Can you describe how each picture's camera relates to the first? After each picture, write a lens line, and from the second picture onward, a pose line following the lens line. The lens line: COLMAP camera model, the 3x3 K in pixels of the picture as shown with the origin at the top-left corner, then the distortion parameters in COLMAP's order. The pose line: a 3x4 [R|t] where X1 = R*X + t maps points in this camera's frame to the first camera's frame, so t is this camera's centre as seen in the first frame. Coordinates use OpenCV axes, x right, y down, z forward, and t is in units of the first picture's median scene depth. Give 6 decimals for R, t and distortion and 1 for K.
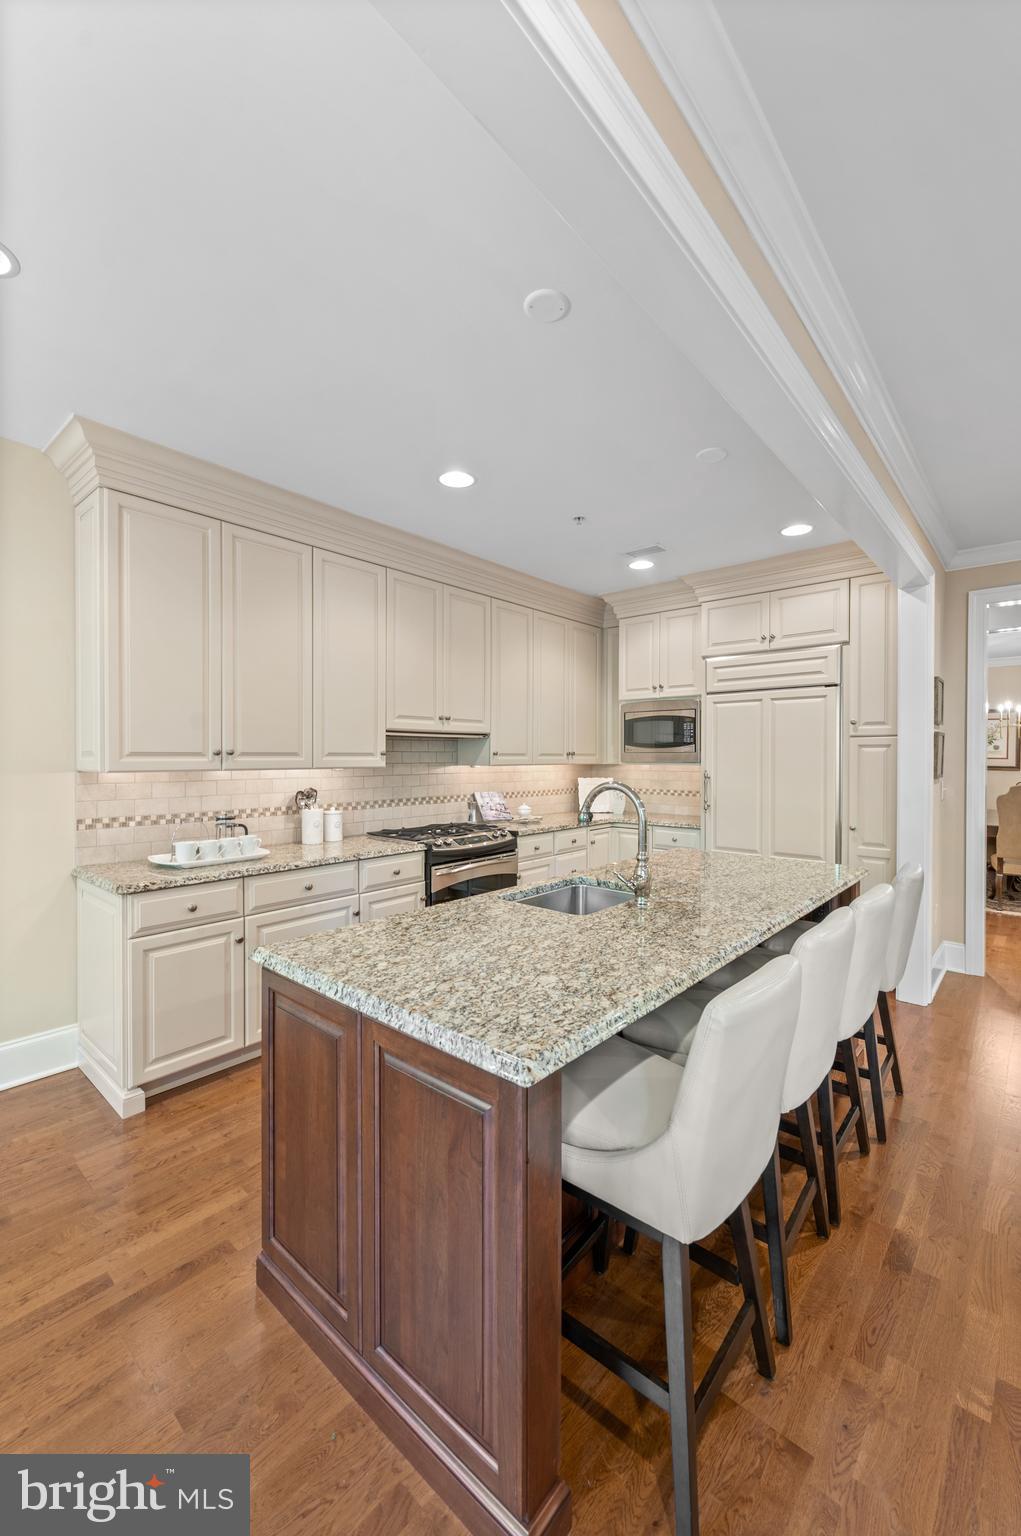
lens RADIAL K [[619.7, 0, 515.5], [0, 619.7, 761.2], [0, 0, 1]] dist [-0.002242, -0.000533]
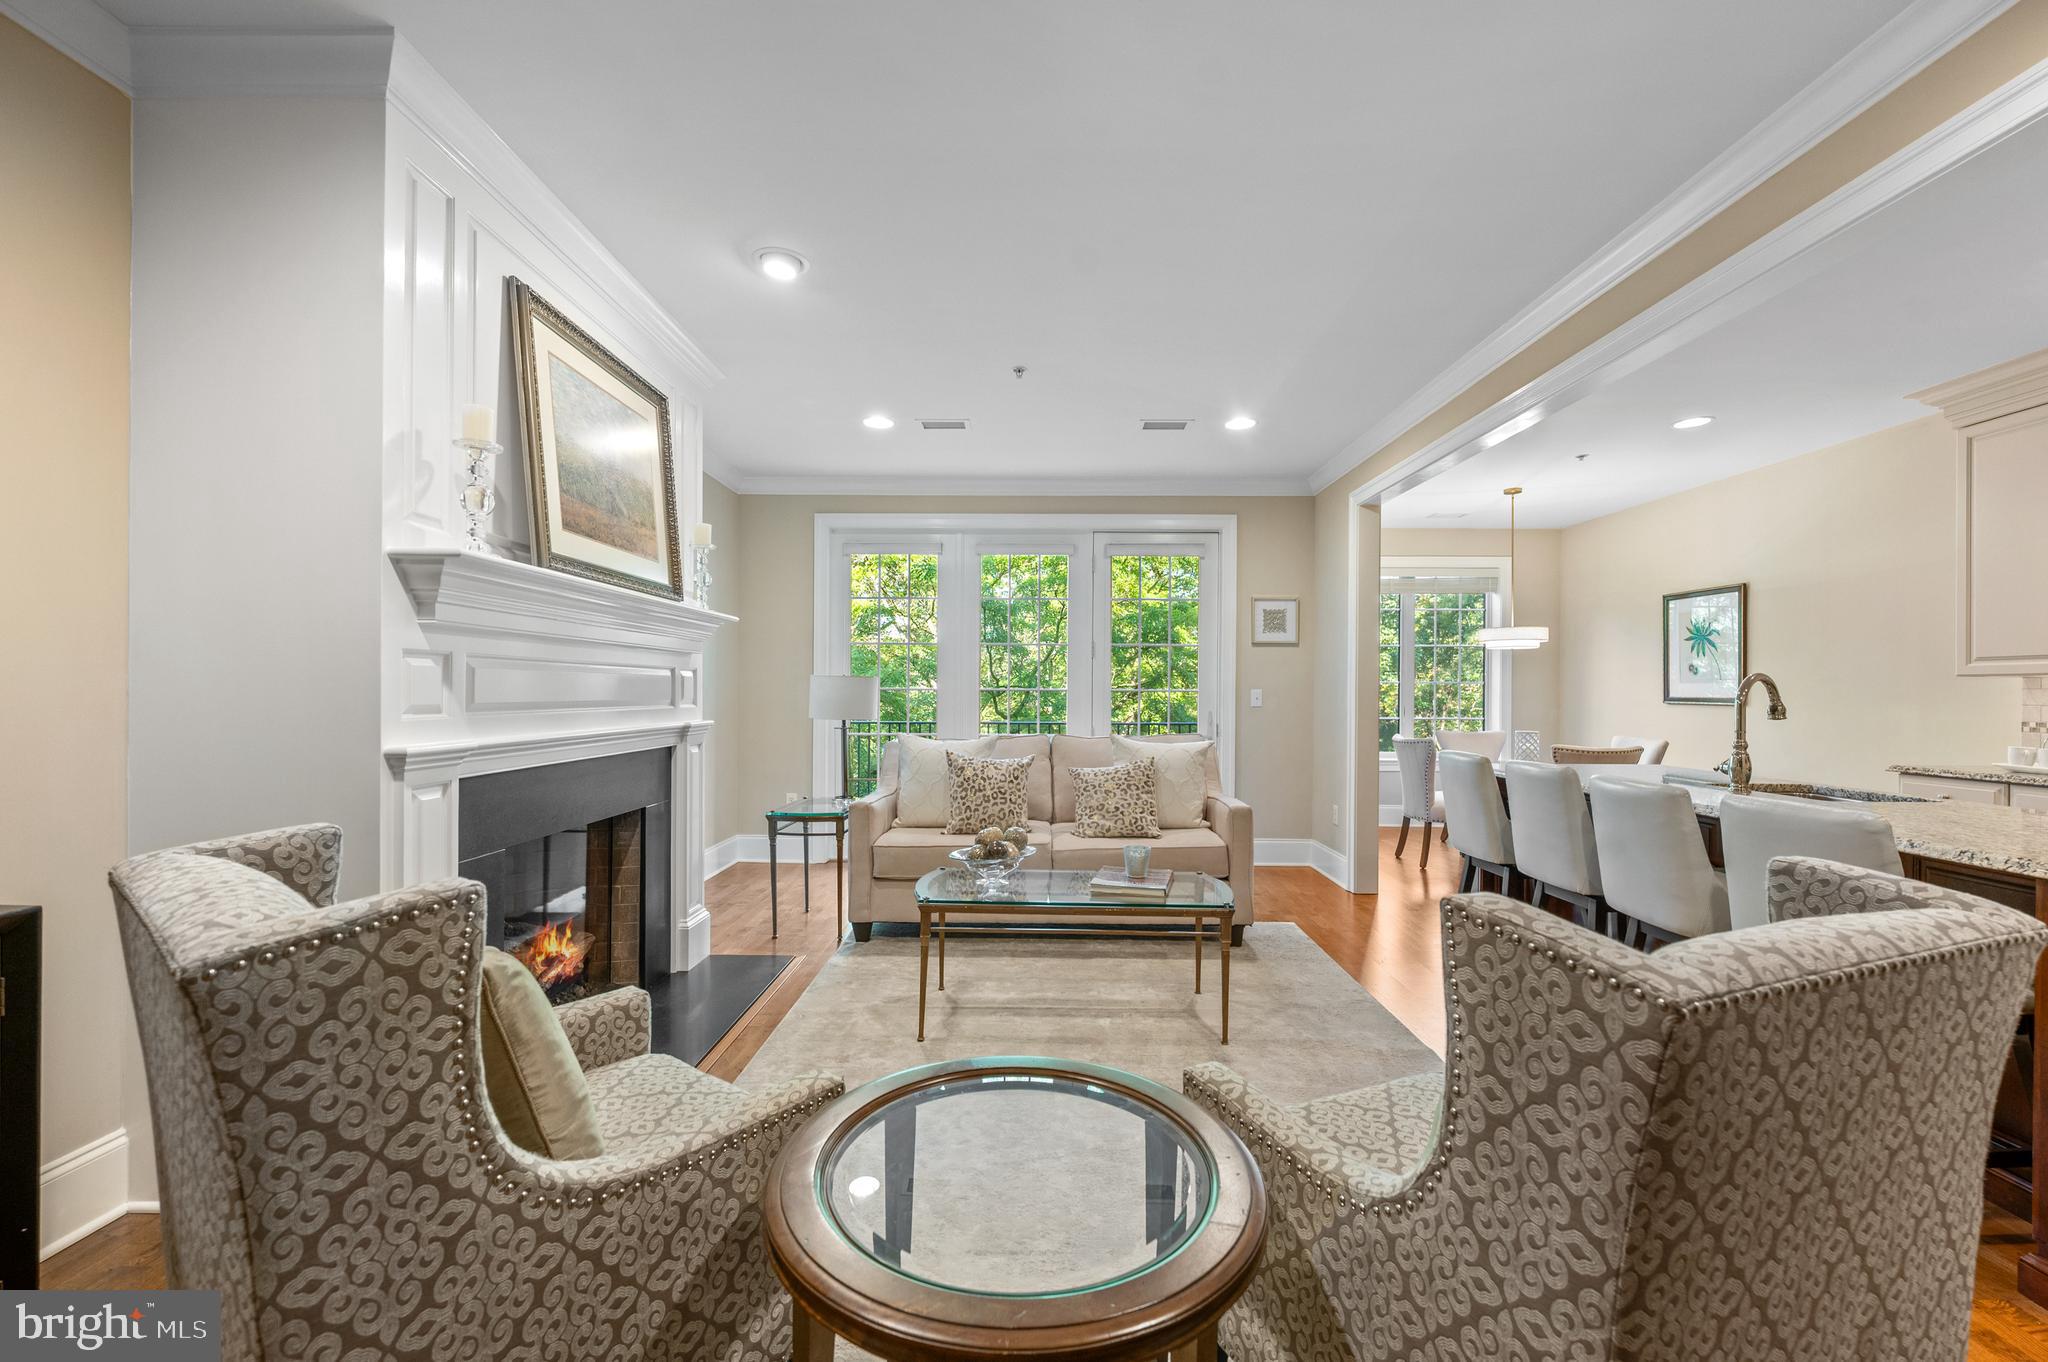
lens RADIAL K [[826.3, 0, 1020.7], [0, 826.3, 692.7], [0, 0, 1]] dist [-0.002242, -0.000533]
pose [[-0.767802, -0.006082, -0.640658, 1.251480], [-0.013184, 0.999893, 0.006309, 0.048719], [0.640551, 0.013290, -0.767800, 0.793959]]
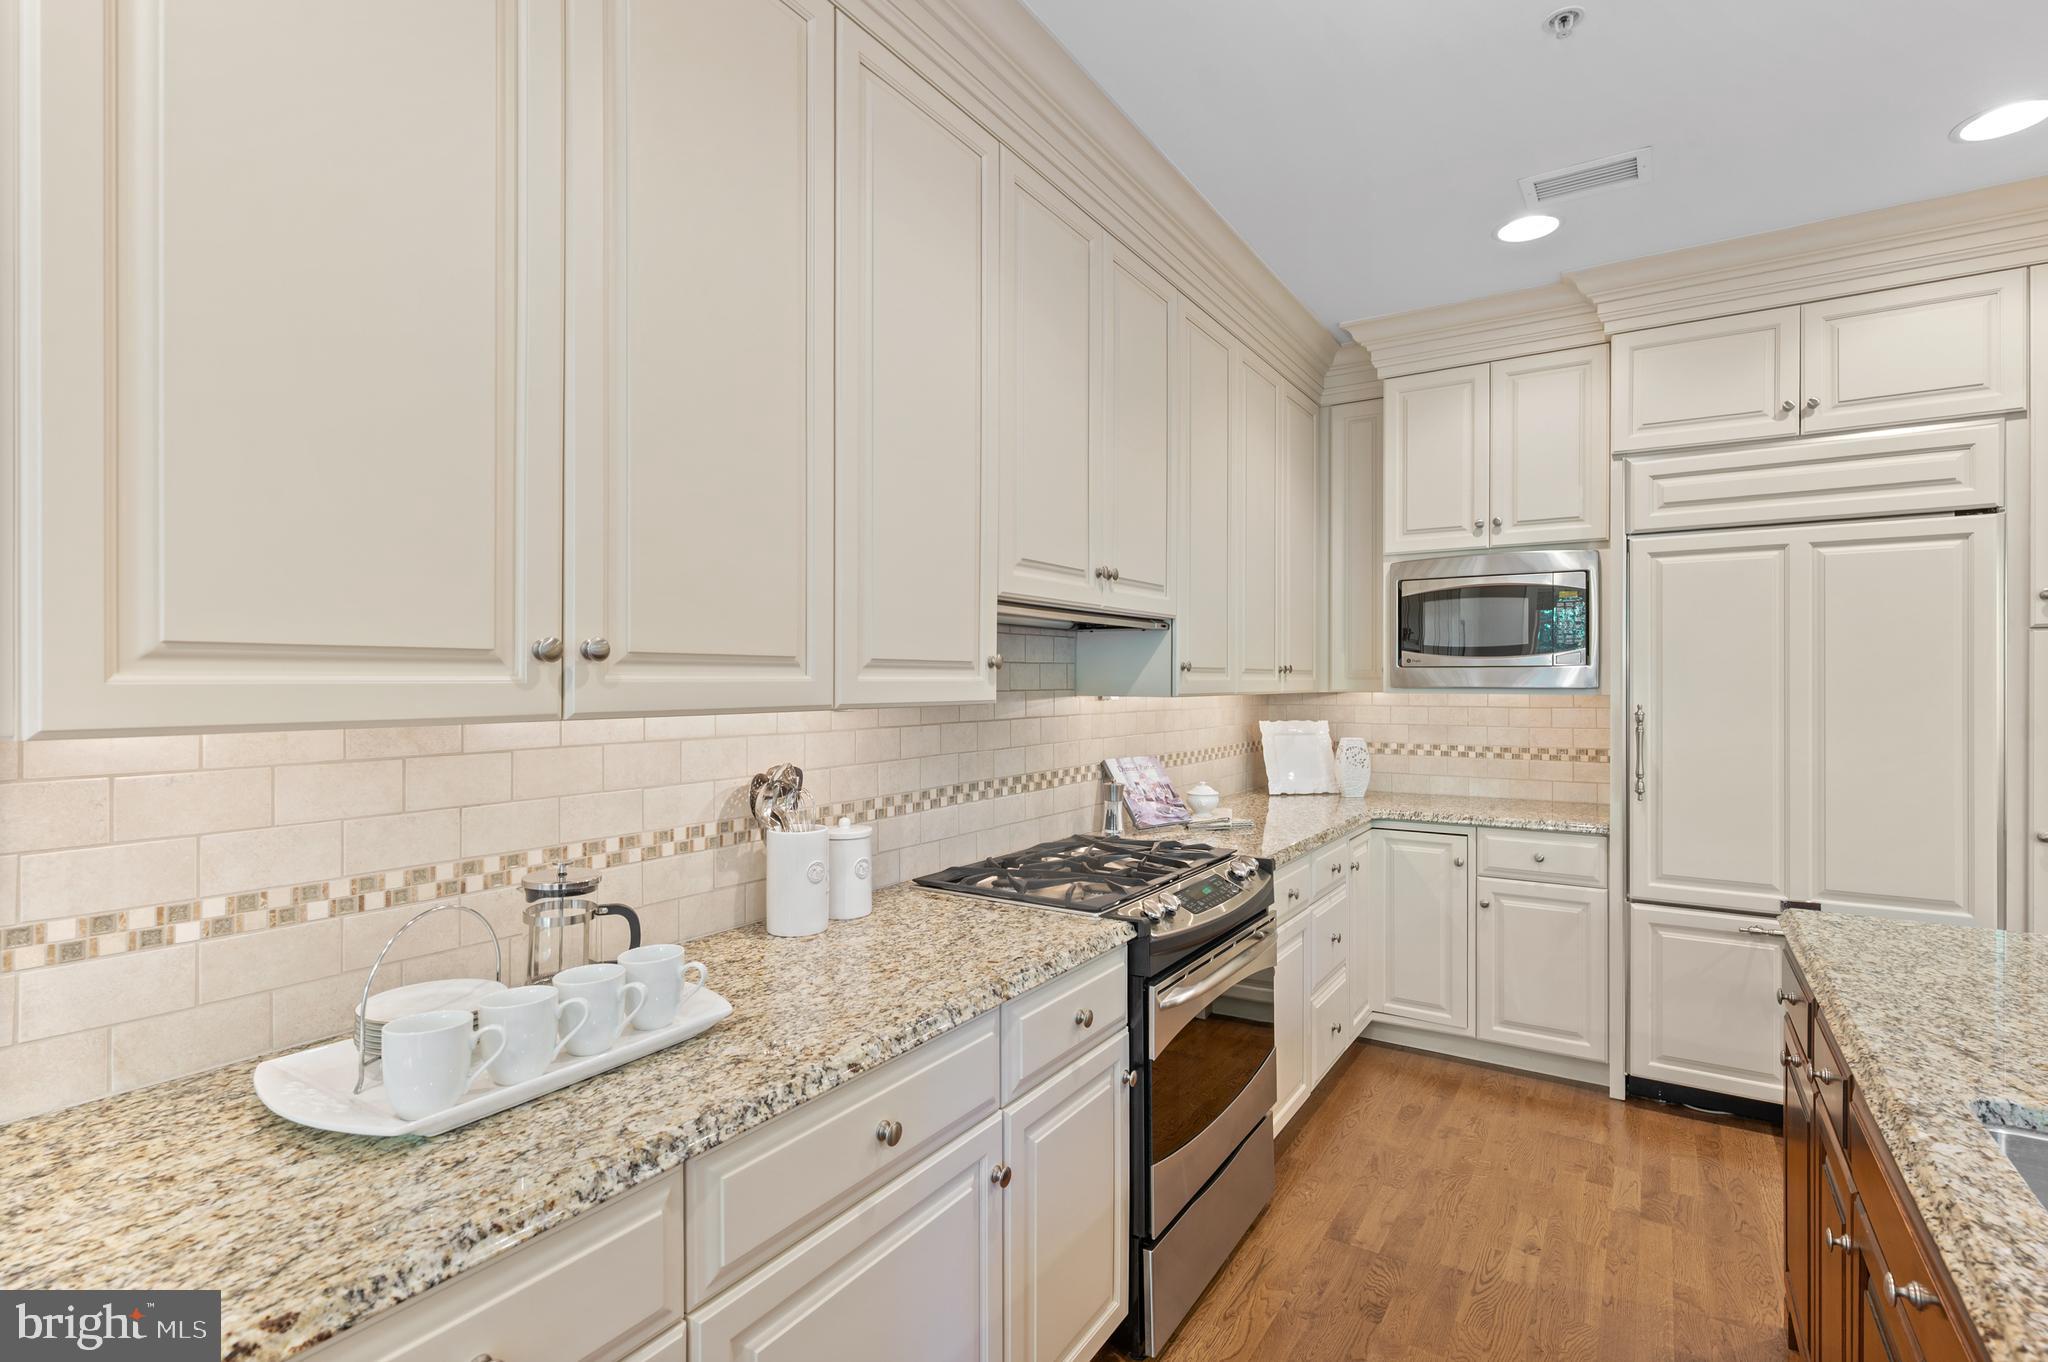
lens RADIAL K [[958.8, 0, 1030.3], [0, 958.8, 680.7], [0, 0, 1]] dist [-0.002750, 0.002535]
pose [[0.990465, -0.001200, 0.137756, -0.285156], [0.002330, 0.999965, -0.008044, 0.001832], [-0.137742, 0.008289, 0.990434, 0.484958]]
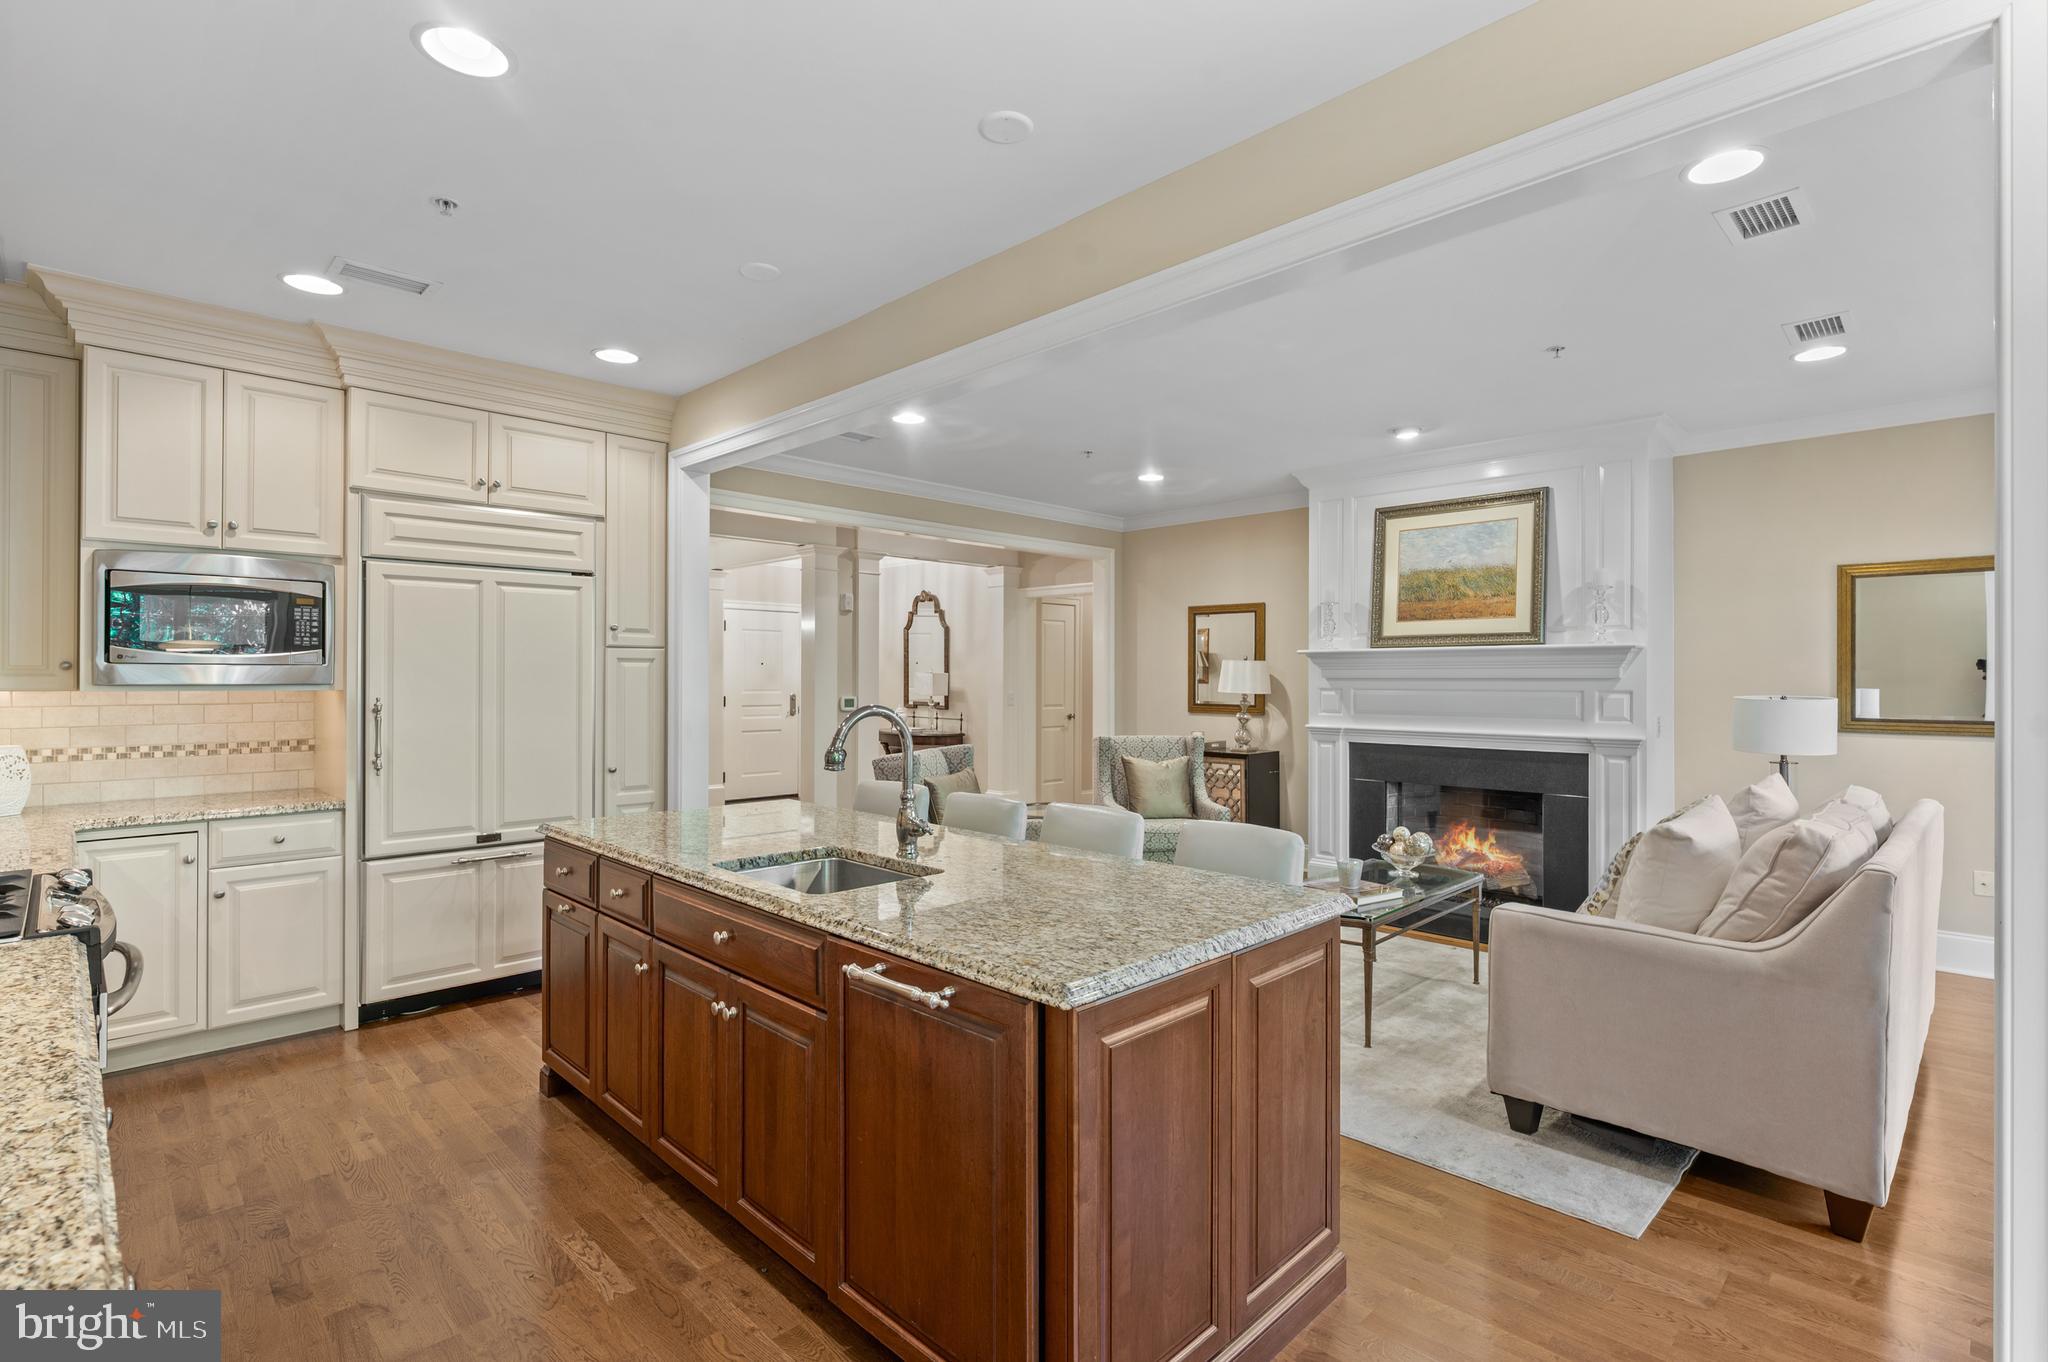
lens RADIAL K [[958.8, 0, 1043.7], [0, 958.8, 675.7], [0, 0, 1]] dist [-0.002750, 0.002535]
pose [[0.062946, -0.000583, 0.998017, -0.645822], [0.007827, 0.999969, 0.000090, -0.000617], [-0.997986, 0.007806, 0.062948, 0.461114]]
